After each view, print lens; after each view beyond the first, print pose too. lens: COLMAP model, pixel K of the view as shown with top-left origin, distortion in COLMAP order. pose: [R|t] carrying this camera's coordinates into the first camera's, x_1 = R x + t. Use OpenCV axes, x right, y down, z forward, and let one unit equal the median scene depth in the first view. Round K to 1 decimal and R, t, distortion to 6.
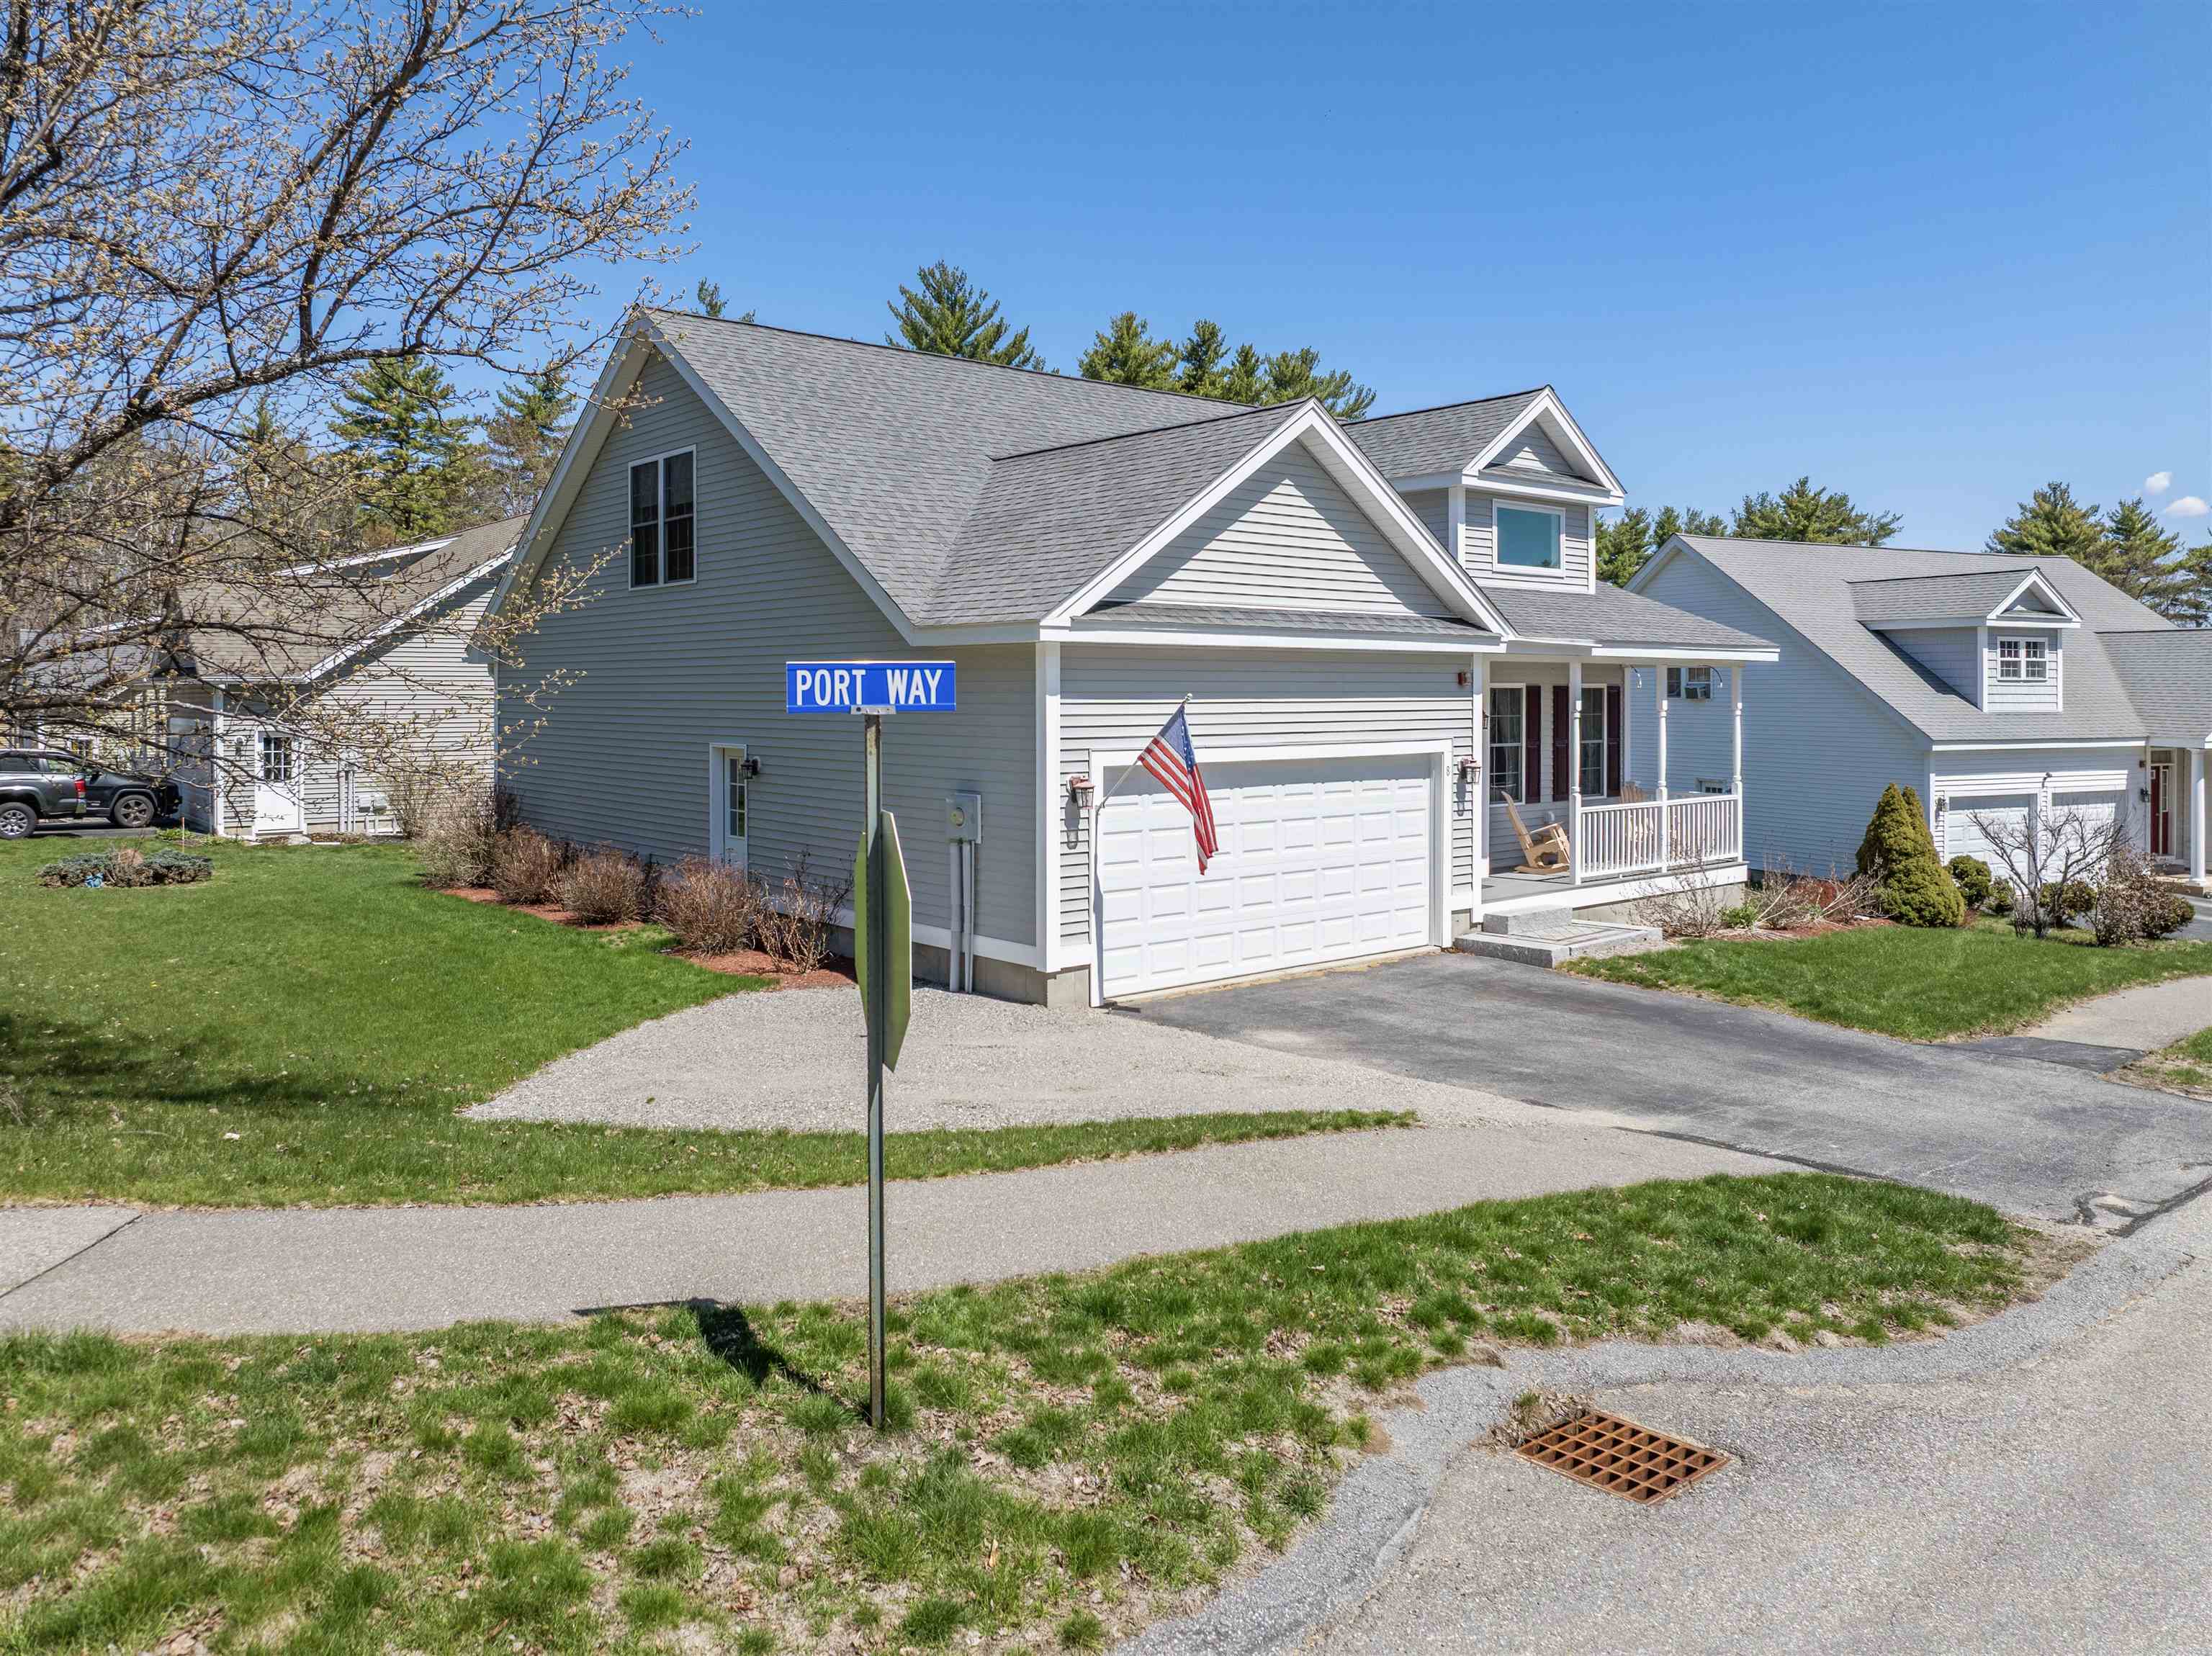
lens RADIAL K [[1590.5, 0, 1113.8], [0, 1590.5, 699.6], [0, 0, 1]] dist [-0.038028, 0.000308]
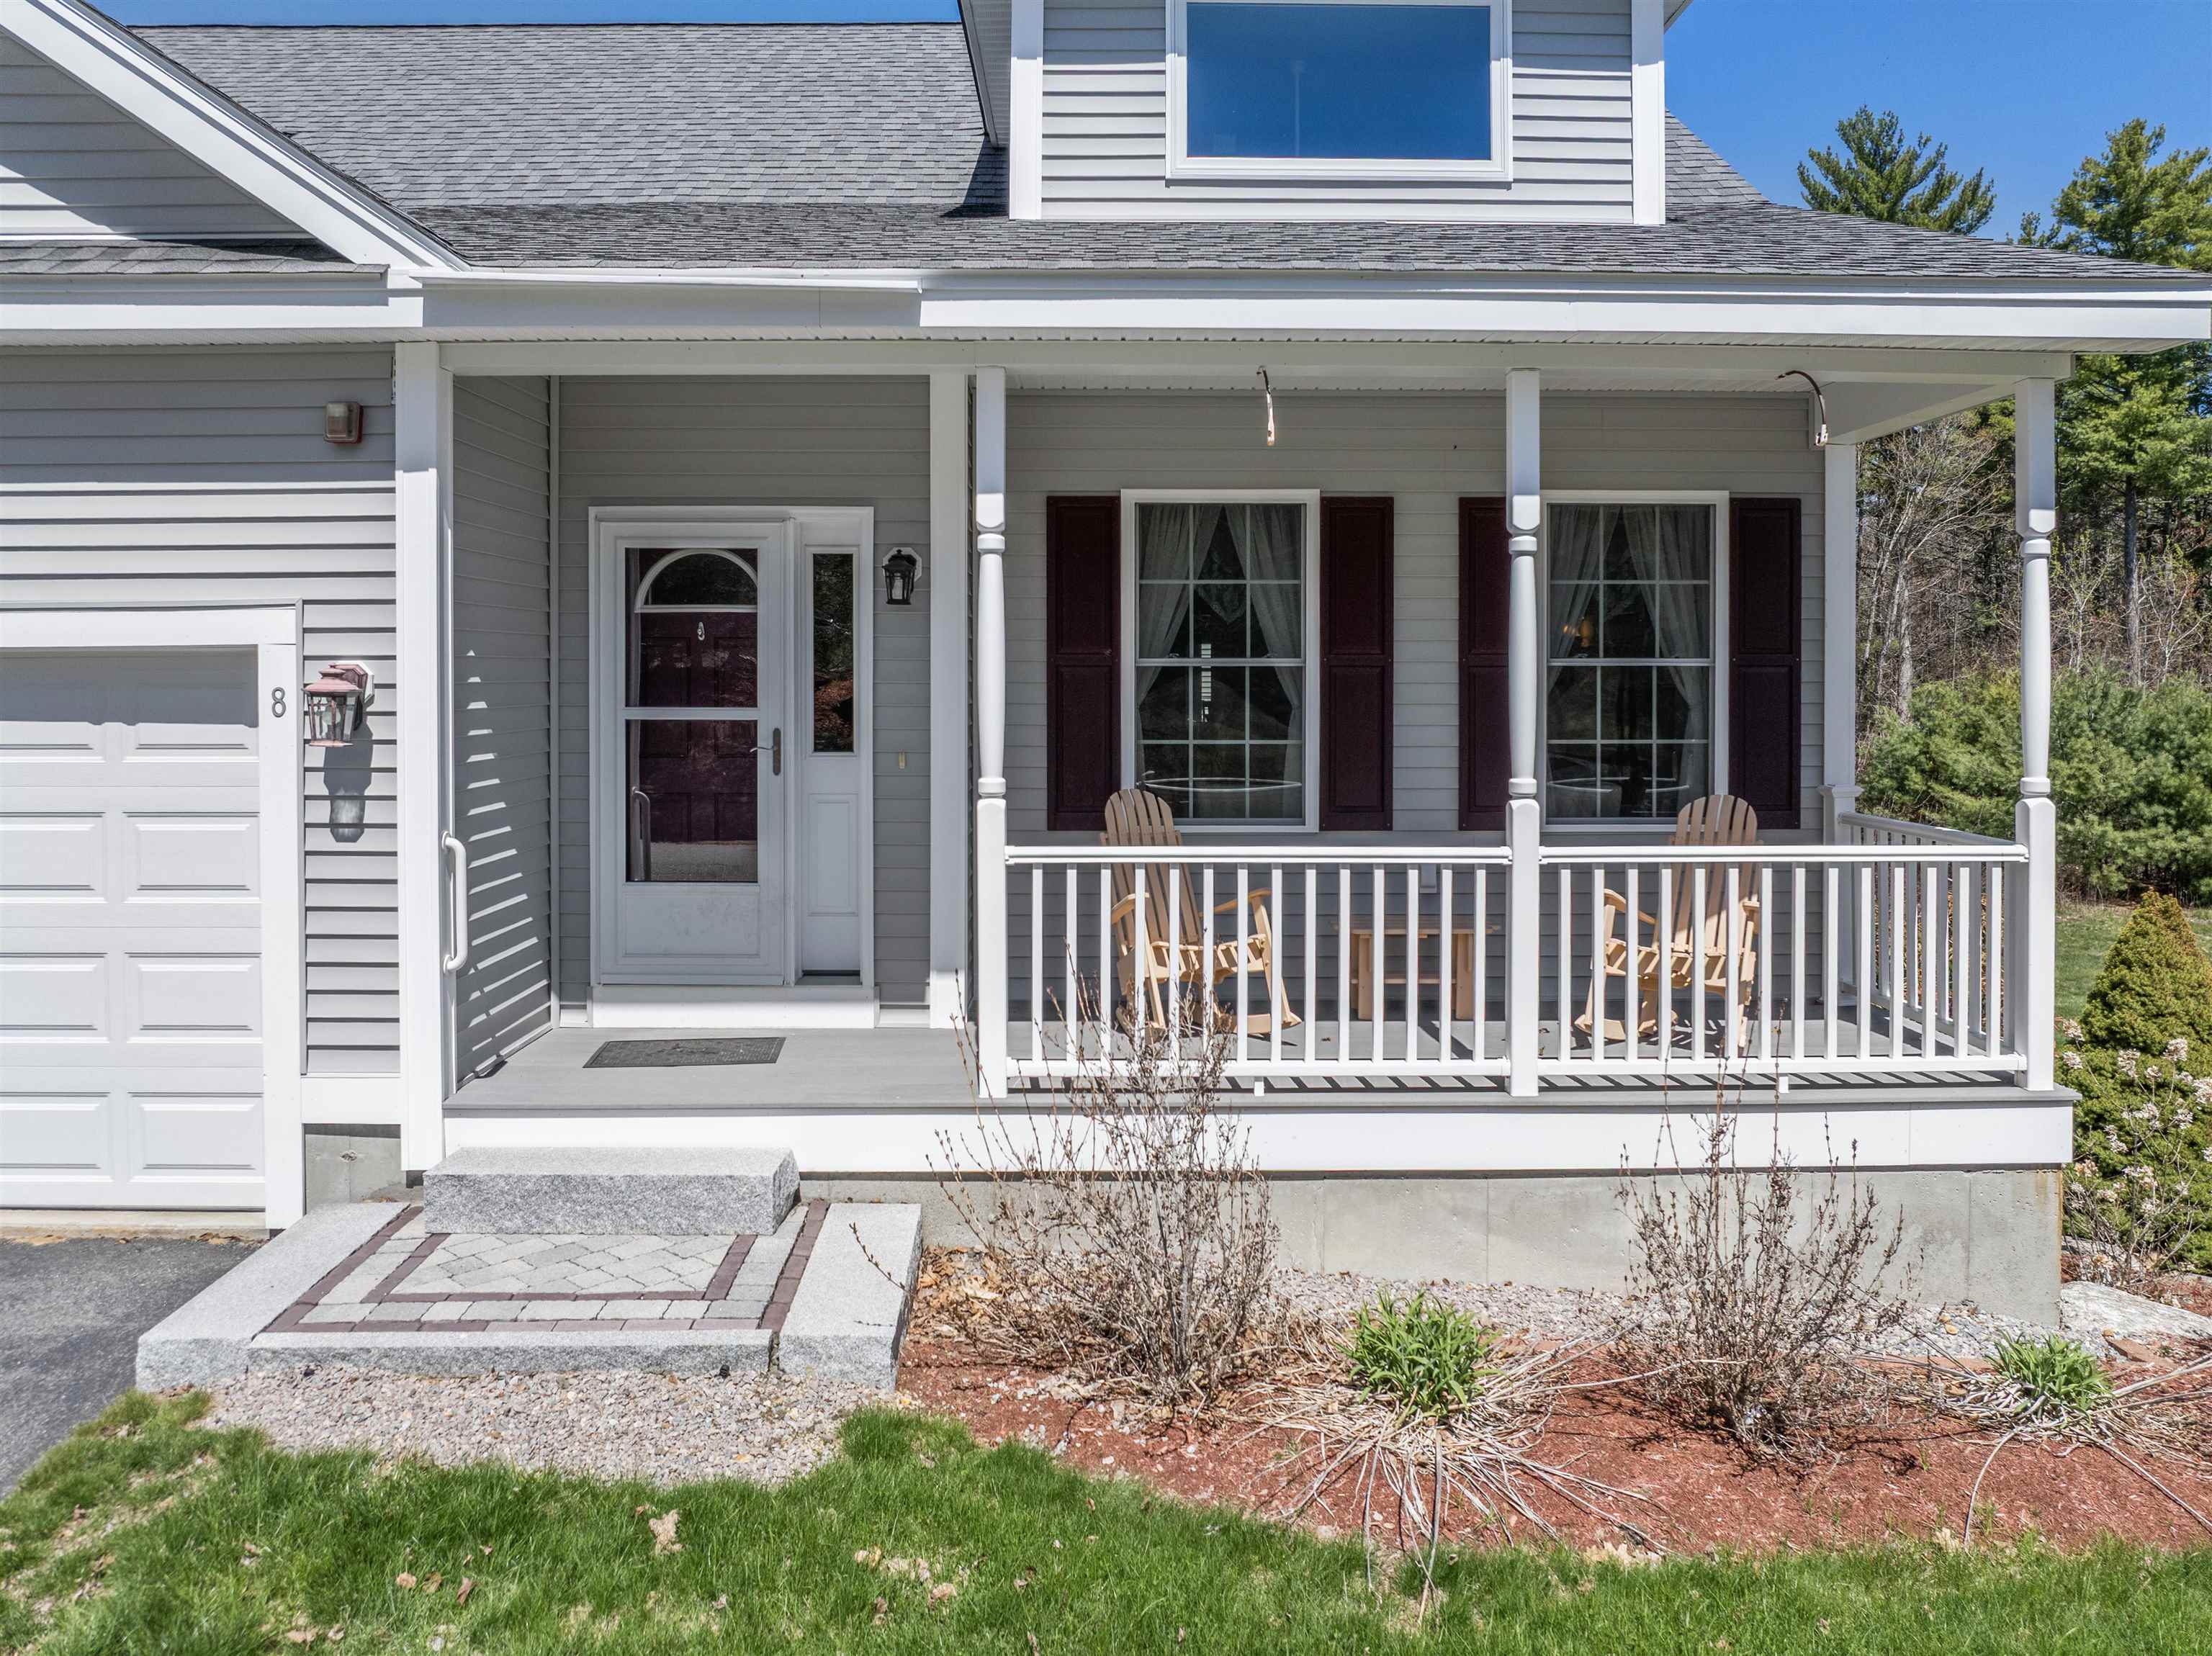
lens RADIAL K [[1590.5, 0, 1113.8], [0, 1590.5, 699.6], [0, 0, 1]] dist [-0.038028, 0.000308]
pose [[0.770501, 0.011424, -0.637337, 0.531198], [-0.003458, 0.999900, 0.013742, 0.037698], [0.637430, -0.008384, 0.770463, 0.822669]]
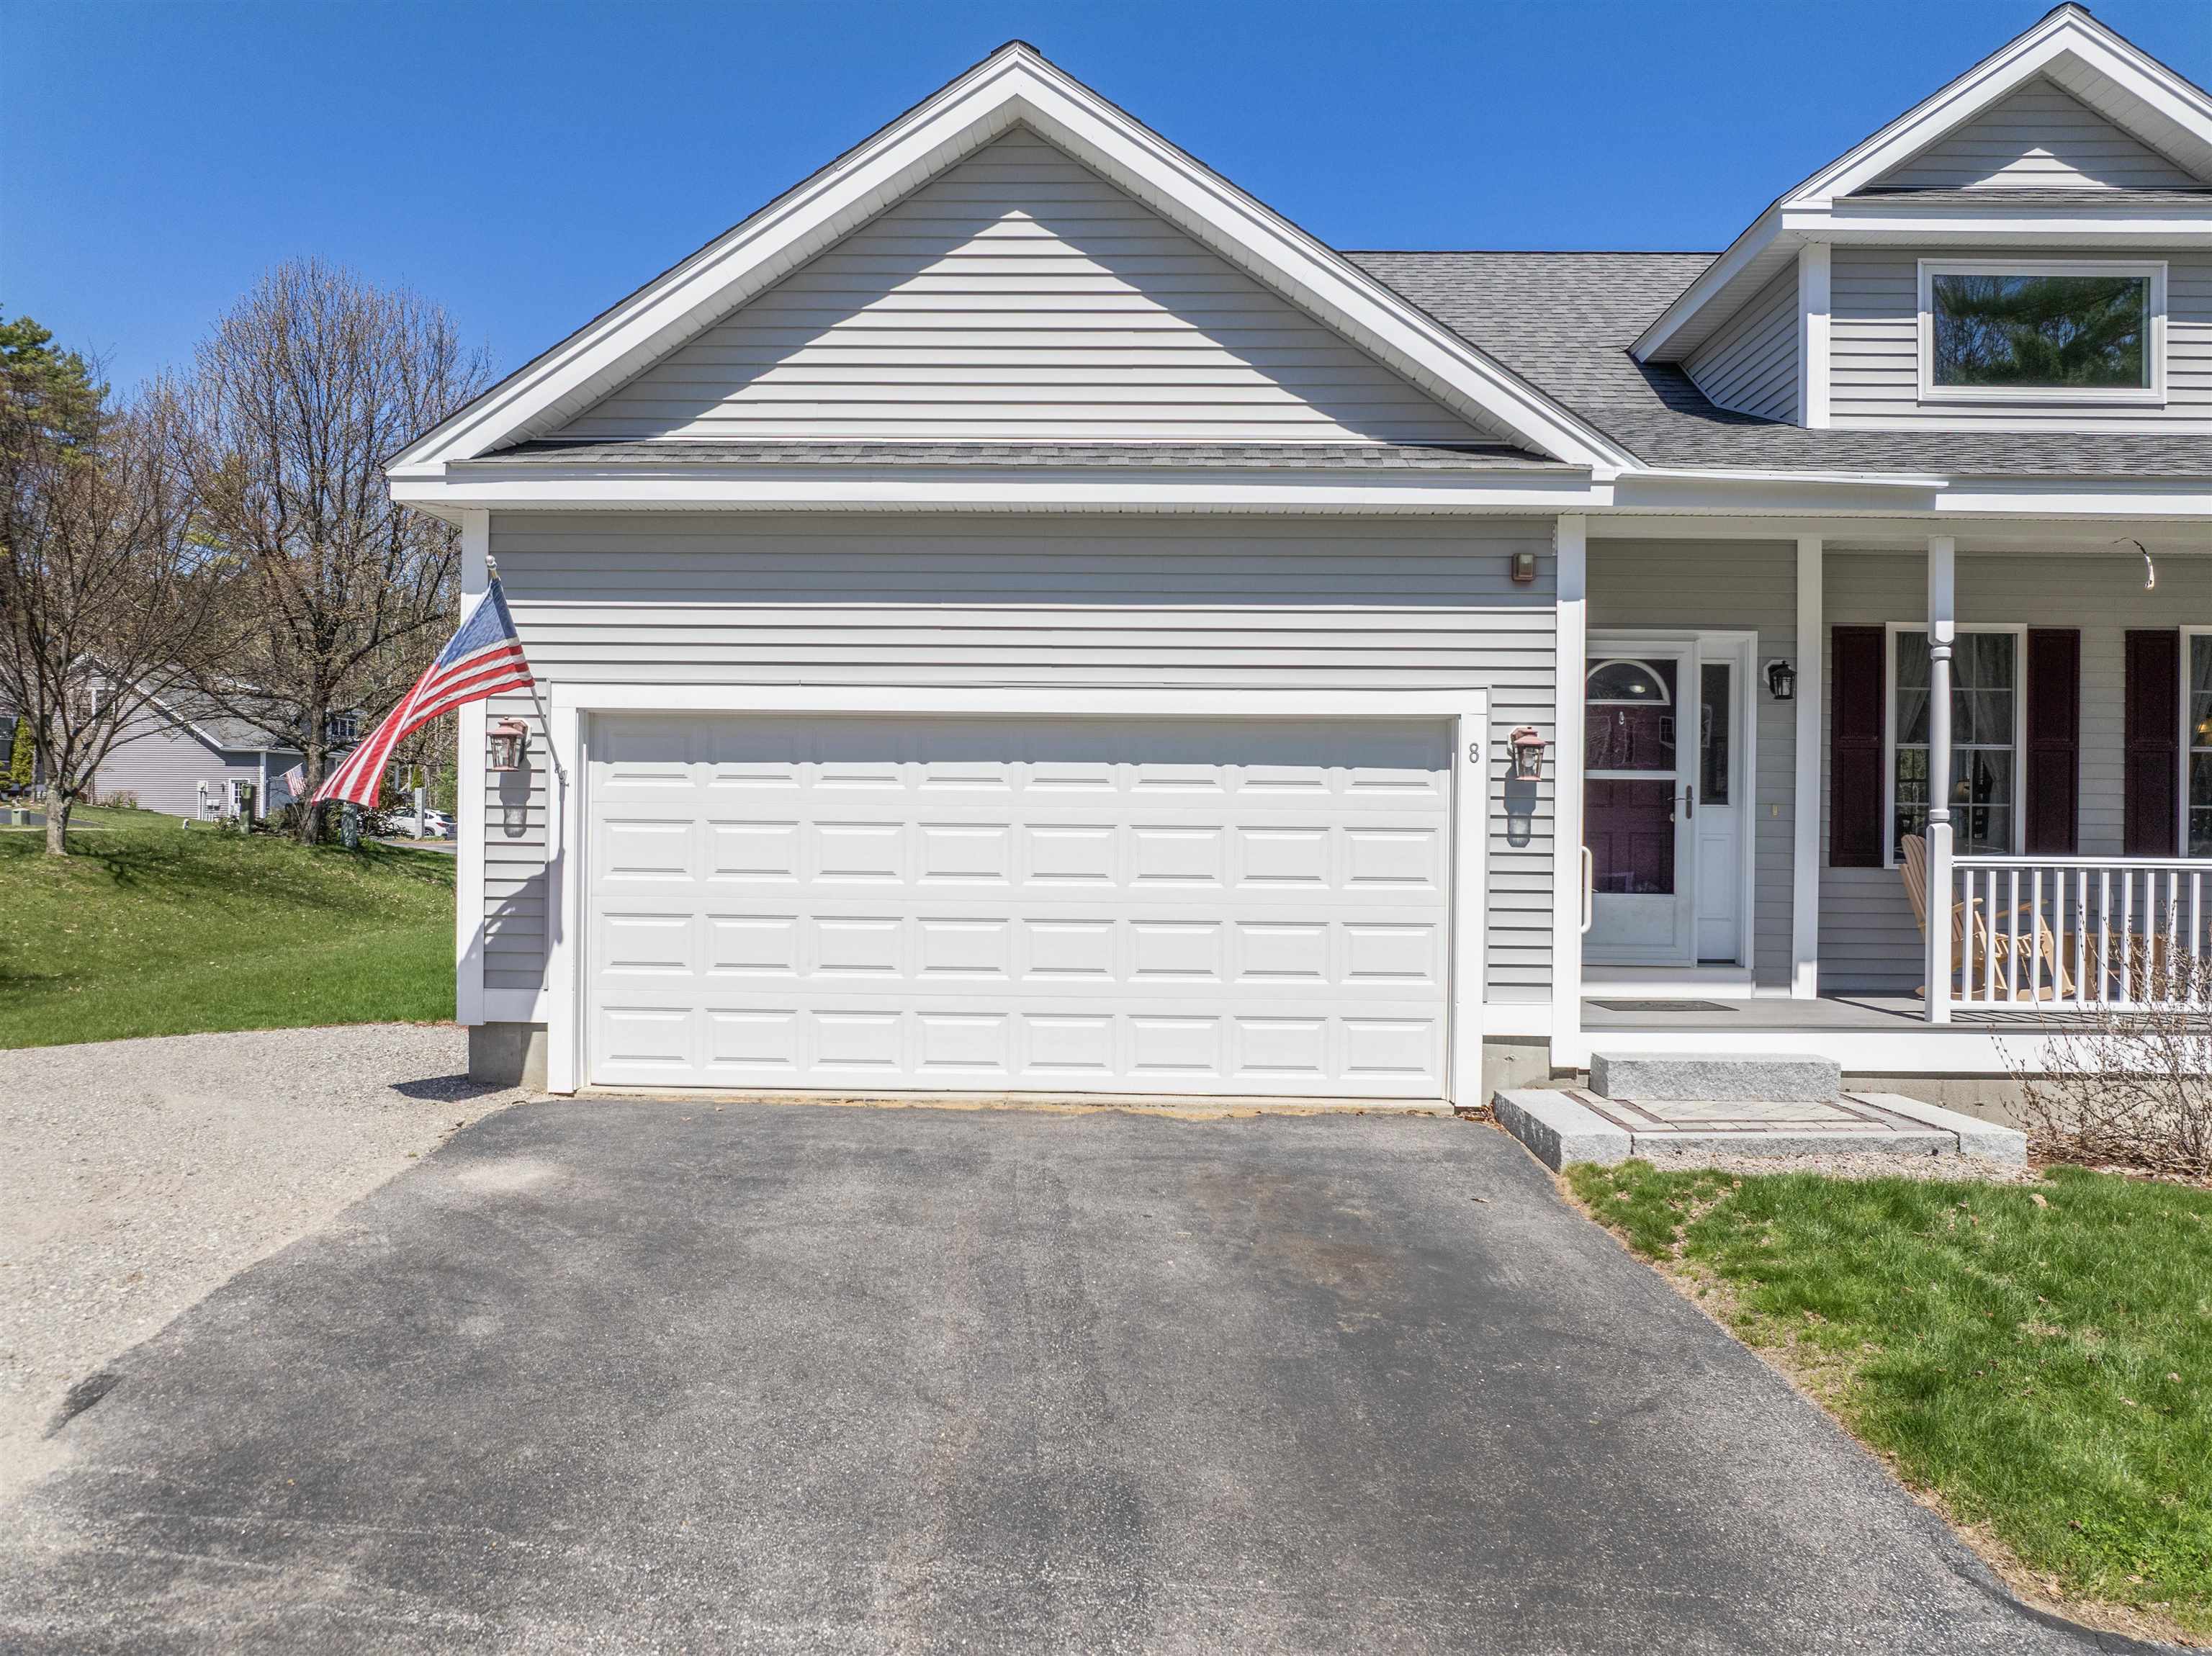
lens RADIAL K [[1539.4, 0, 1108.6], [0, 1539.4, 821.7], [0, 0, 1]] dist [-0.062752, 0.031438]
pose [[0.739384, 0.010232, -0.673206, 0.430323], [-0.014023, 0.999902, -0.000204, 0.065418], [0.673138, 0.009592, 0.739455, 0.545047]]
